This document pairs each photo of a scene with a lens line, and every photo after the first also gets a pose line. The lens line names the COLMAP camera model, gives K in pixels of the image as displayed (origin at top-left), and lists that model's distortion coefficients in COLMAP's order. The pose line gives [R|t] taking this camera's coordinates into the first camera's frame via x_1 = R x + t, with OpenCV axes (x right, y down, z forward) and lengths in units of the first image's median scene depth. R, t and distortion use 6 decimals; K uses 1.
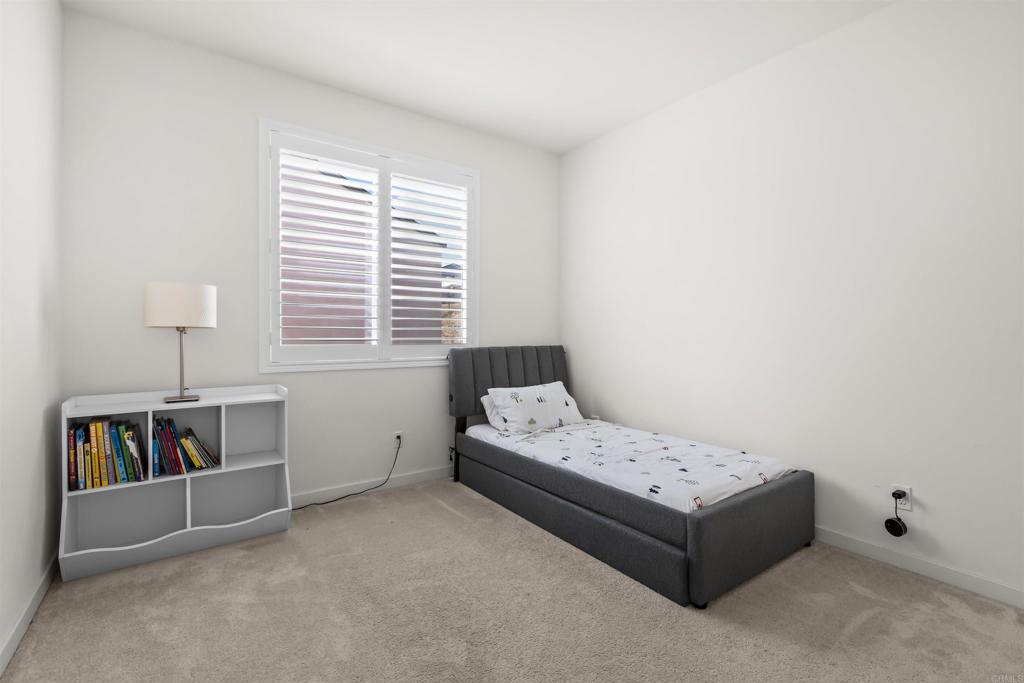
lens RADIAL K [[464.8, 0, 516.0], [0, 464.8, 338.2], [0, 0, 1]] dist [0.002212, -0.002090]
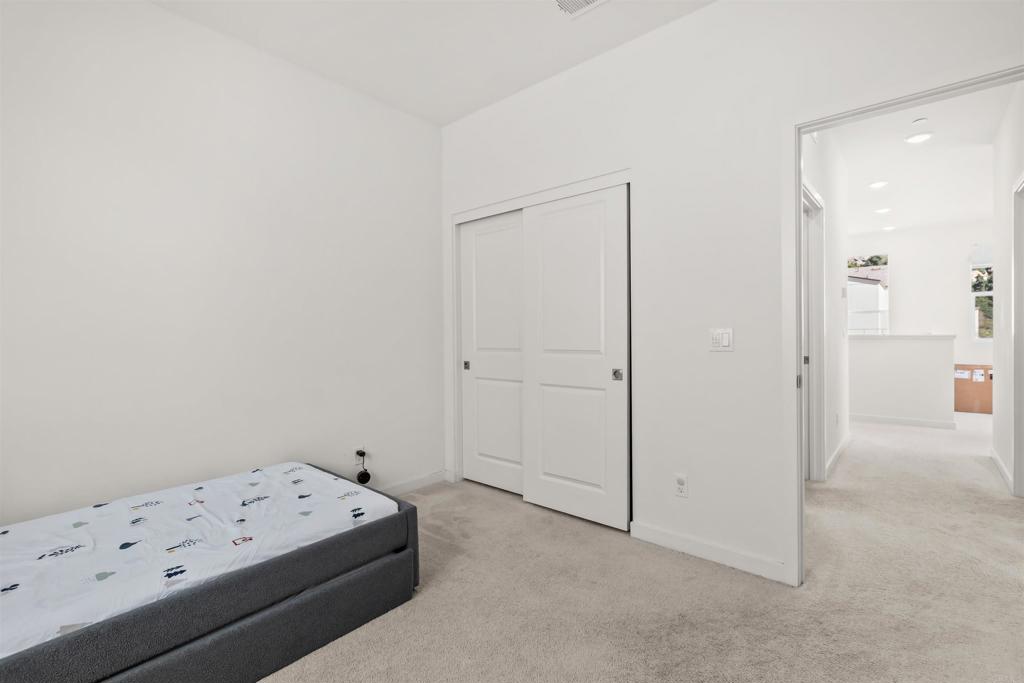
lens RADIAL K [[464.8, 0, 514.8], [0, 464.8, 339.6], [0, 0, 1]] dist [0.002212, -0.002090]
pose [[-0.261821, -0.003949, 0.965108, -0.628813], [0.020687, 0.999739, 0.009703, -0.008709], [-0.964895, 0.022506, -0.261671, 0.922620]]
